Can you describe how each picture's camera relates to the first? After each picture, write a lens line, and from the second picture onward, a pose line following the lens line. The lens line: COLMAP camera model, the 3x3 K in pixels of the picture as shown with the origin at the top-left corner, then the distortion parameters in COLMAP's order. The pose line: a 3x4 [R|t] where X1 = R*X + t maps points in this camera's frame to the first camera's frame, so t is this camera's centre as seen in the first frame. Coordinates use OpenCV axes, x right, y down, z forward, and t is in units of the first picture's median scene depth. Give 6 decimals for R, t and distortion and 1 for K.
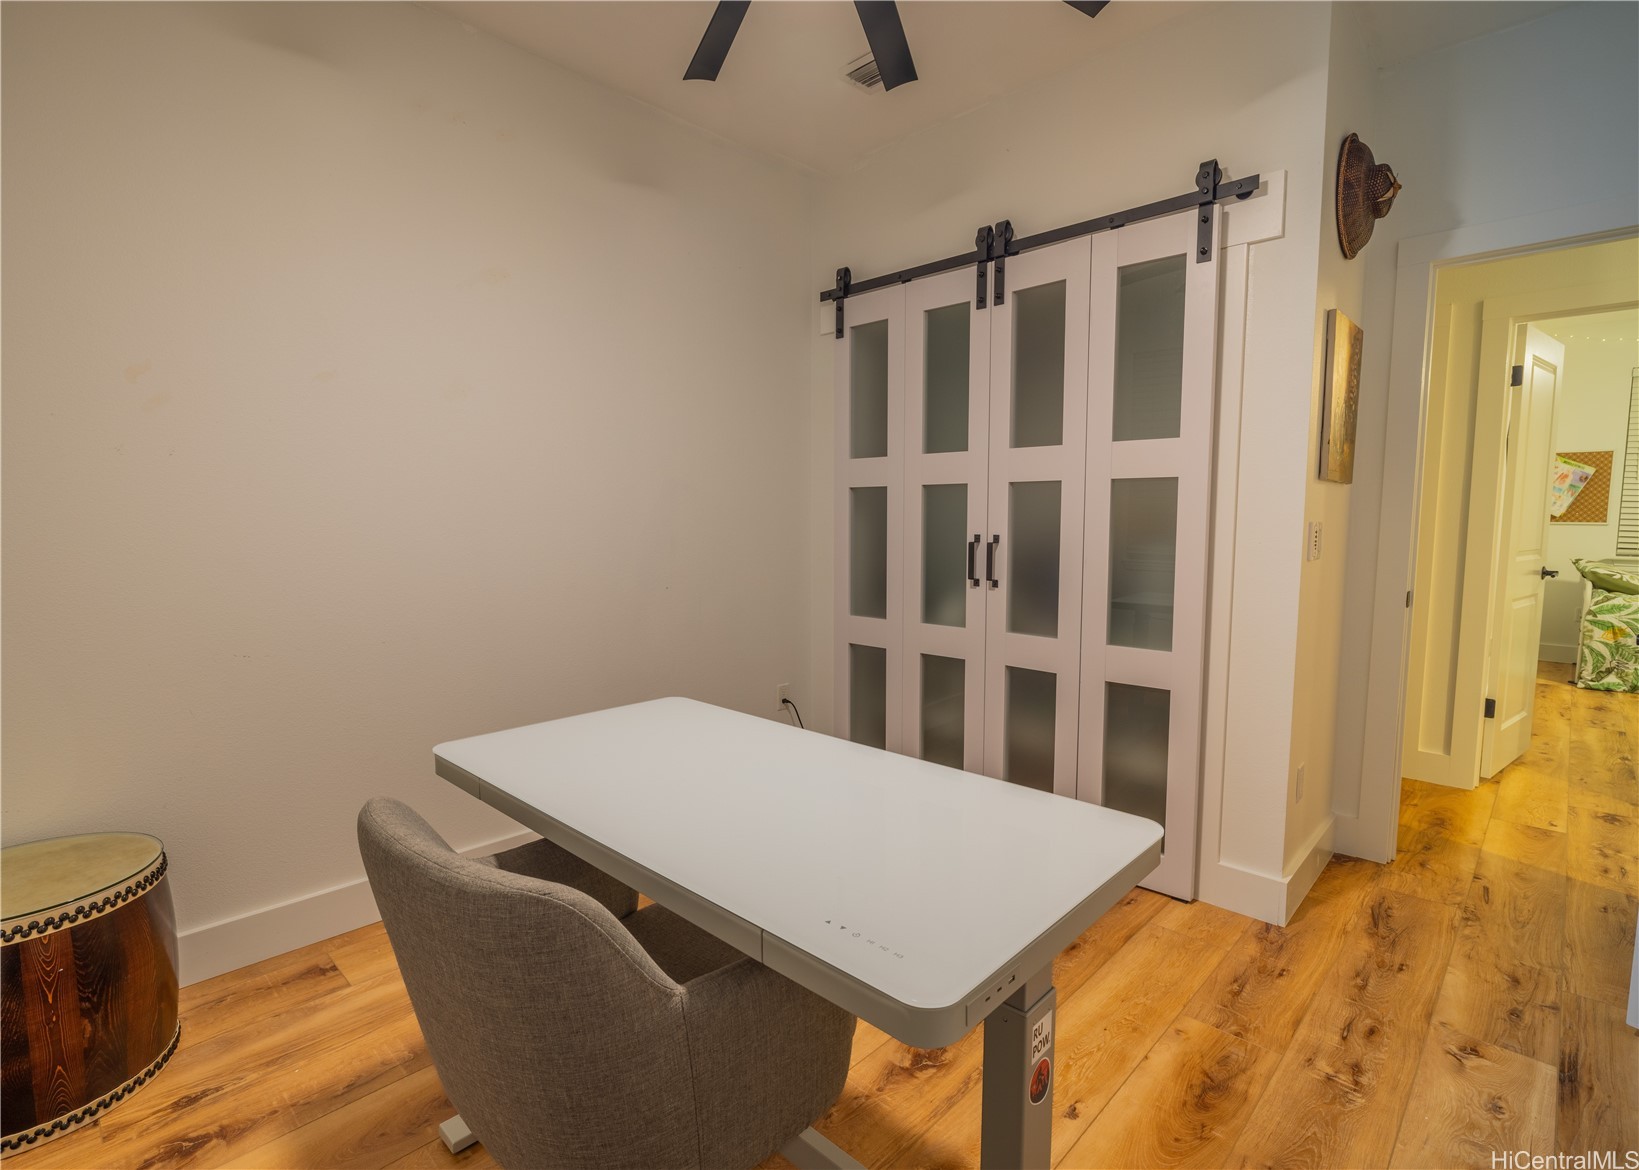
lens RADIAL K [[791.2, 0, 816.4], [0, 791.2, 584.2], [0, 0, 1]] dist [0.003073, 0.000606]
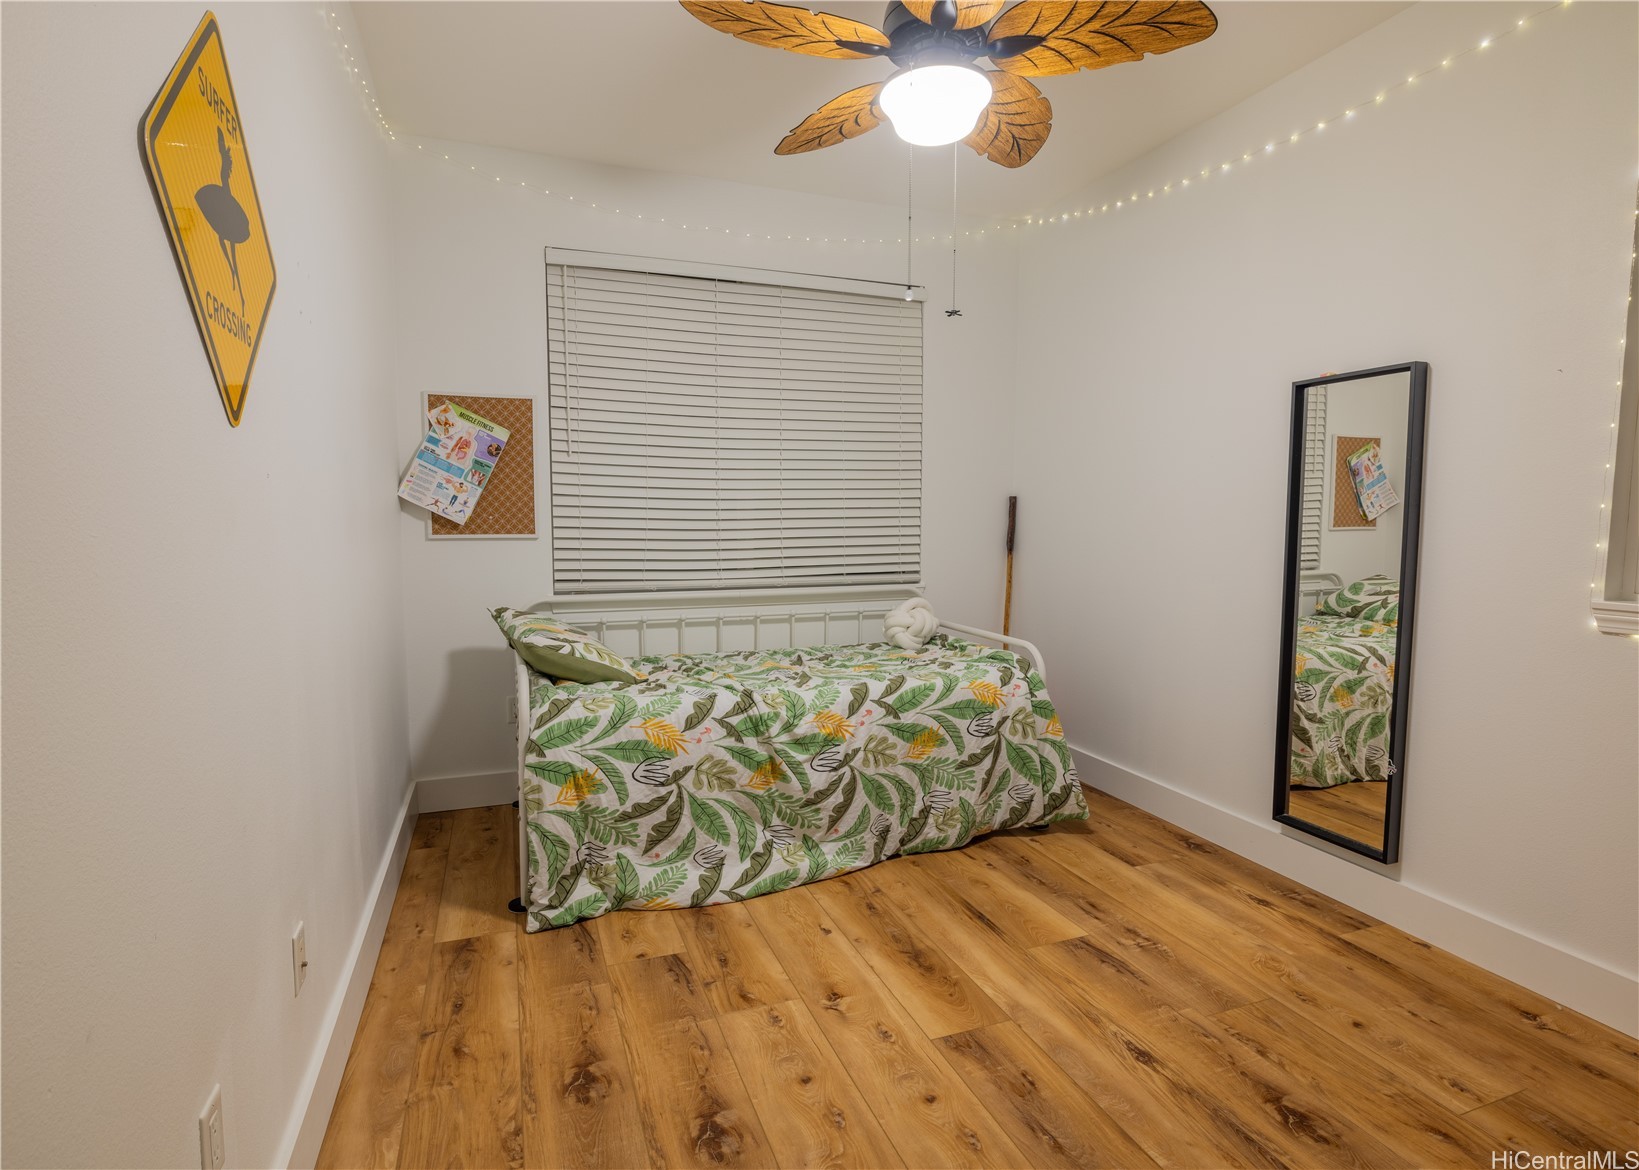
lens RADIAL K [[803.7, 0, 815.1], [0, 803.7, 584.1], [0, 0, 1]] dist [-0.020806, -0.000021]
pose [[0.425543, -0.066934, 0.902459, 0.656737], [0.084130, 0.995868, 0.034192, -0.053319], [-0.901019, 0.061374, 0.429416, 0.672489]]
